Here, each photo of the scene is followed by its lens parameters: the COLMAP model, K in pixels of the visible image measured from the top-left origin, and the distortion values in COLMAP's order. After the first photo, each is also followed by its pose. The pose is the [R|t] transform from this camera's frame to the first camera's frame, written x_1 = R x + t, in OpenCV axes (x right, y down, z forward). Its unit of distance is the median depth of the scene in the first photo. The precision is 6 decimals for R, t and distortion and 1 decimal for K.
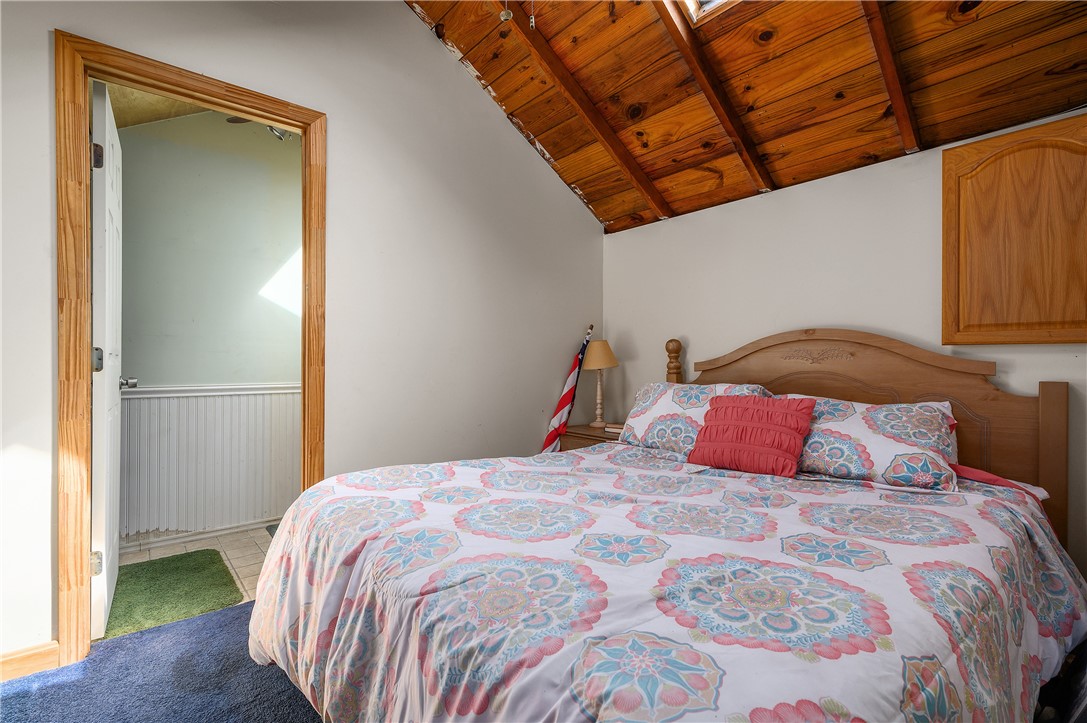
lens RADIAL K [[496.4, 0, 544.9], [0, 496.4, 369.3], [0, 0, 1]] dist [0.001663, -0.000042]
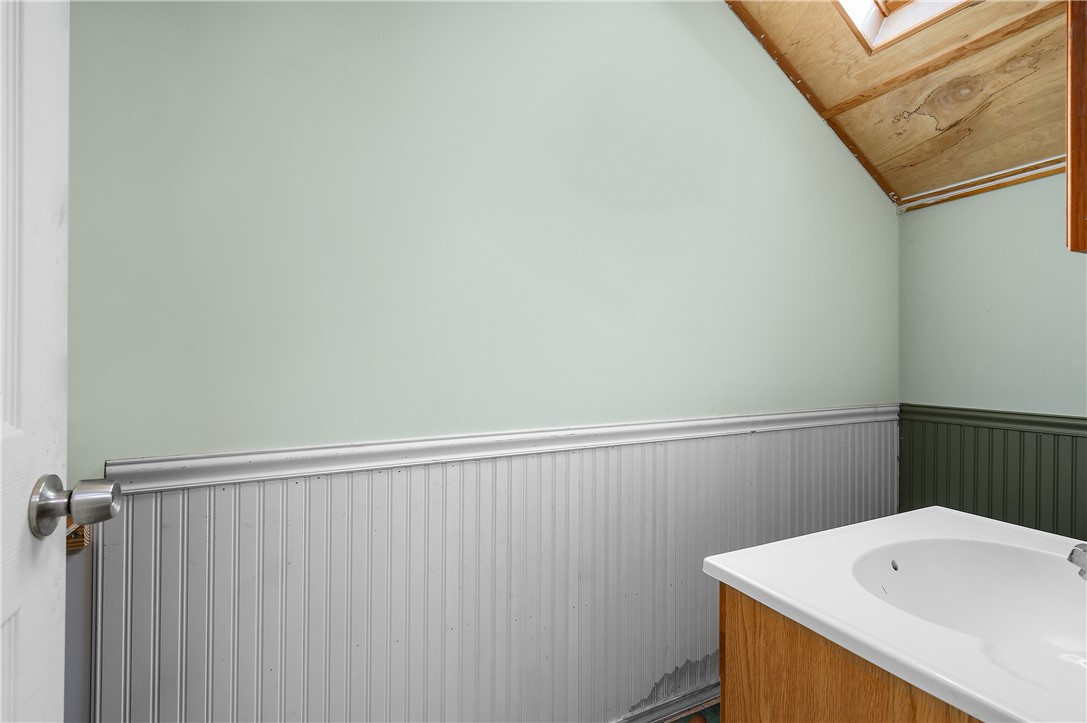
lens RADIAL K [[496.4, 0, 544.9], [0, 496.4, 356.8], [0, 0, 1]] dist [0.001663, -0.000042]
pose [[0.964555, -0.005642, -0.263822, -0.427228], [0.003481, 0.999956, -0.008656, -0.029597], [0.263859, 0.007431, 0.964533, 0.630777]]
